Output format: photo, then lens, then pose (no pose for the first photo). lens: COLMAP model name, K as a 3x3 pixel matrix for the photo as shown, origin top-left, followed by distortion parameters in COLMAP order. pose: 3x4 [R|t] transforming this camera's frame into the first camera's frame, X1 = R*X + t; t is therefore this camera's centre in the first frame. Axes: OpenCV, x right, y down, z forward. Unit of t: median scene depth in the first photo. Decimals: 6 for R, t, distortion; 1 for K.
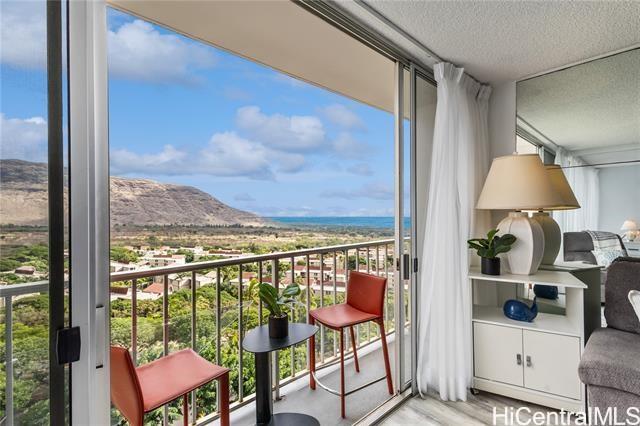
lens RADIAL K [[297.8, 0, 320.1], [0, 297.8, 213.6], [0, 0, 1]] dist [0.003612, -0.000839]
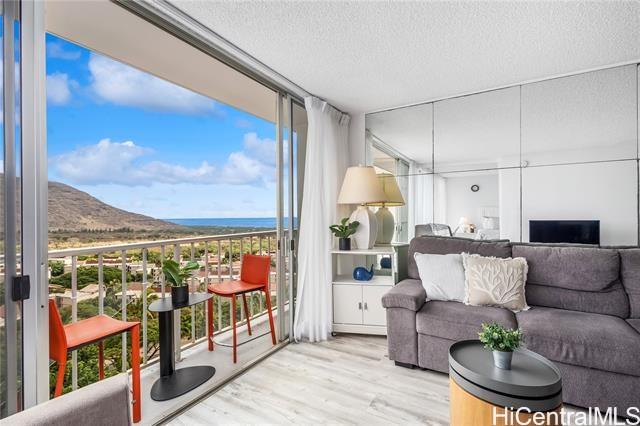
lens RADIAL K [[297.8, 0, 320.4], [0, 297.8, 214.3], [0, 0, 1]] dist [0.003612, -0.000839]
pose [[0.953244, -0.002455, 0.302190, 0.037118], [0.003167, 0.999993, -0.001864, 0.037577], [-0.302184, 0.002734, 0.953246, -0.312623]]
